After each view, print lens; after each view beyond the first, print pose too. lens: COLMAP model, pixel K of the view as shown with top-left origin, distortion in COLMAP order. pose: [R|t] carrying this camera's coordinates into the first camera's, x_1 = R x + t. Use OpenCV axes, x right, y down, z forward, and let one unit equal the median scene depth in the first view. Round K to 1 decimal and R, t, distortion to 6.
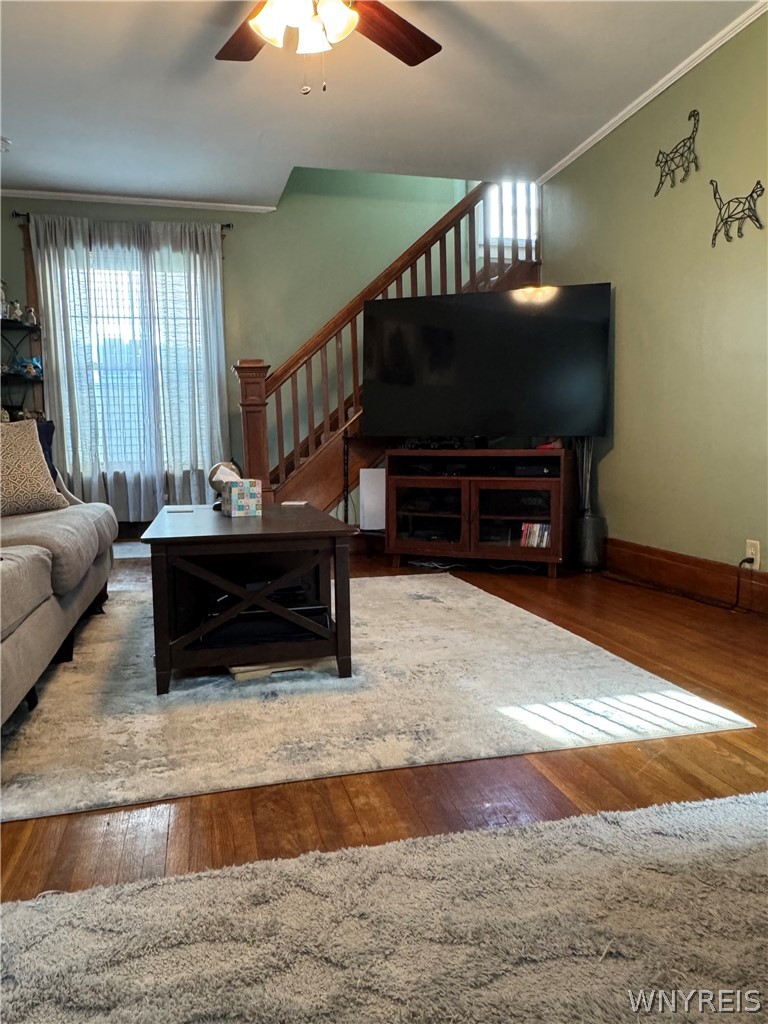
lens RADIAL K [[743.7, 0, 384.5], [0, 743.7, 515.0], [0, 0, 1]] dist [-0.010712, -0.000983]
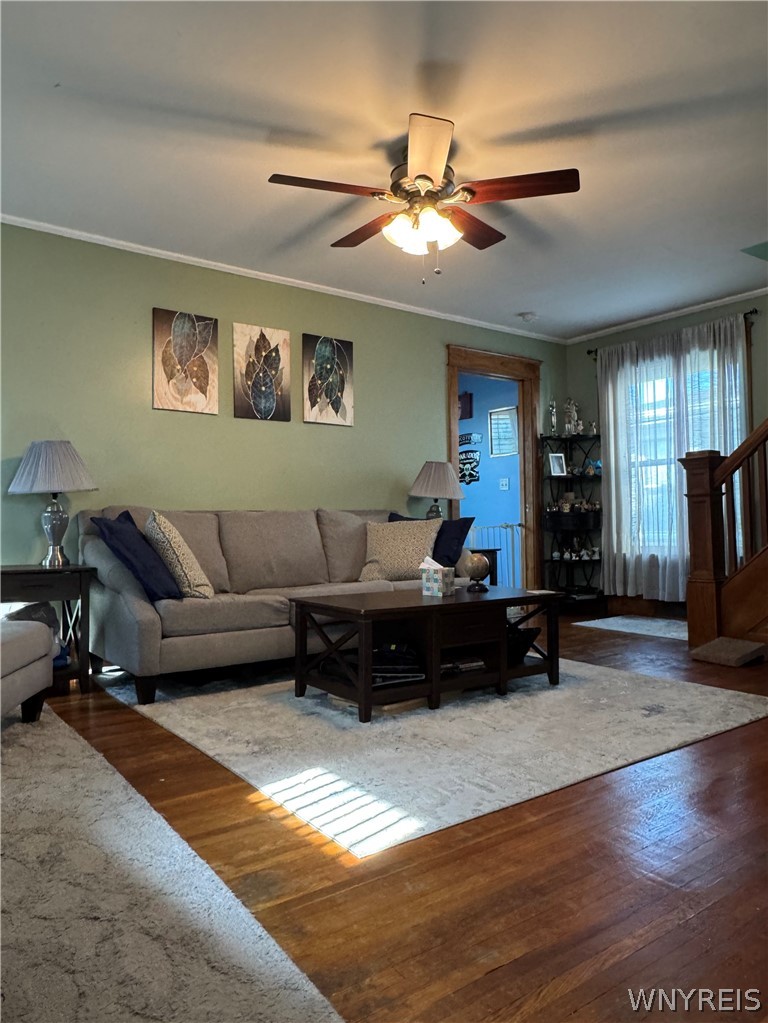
lens RADIAL K [[696.8, 0, 384.1], [0, 696.8, 508.2], [0, 0, 1]] dist [0.013117, 0.002439]
pose [[0.393818, -0.011090, -0.919121, 0.487148], [-0.084894, 0.995215, -0.048382, -0.045622], [0.915260, 0.097081, 0.390992, 0.224526]]
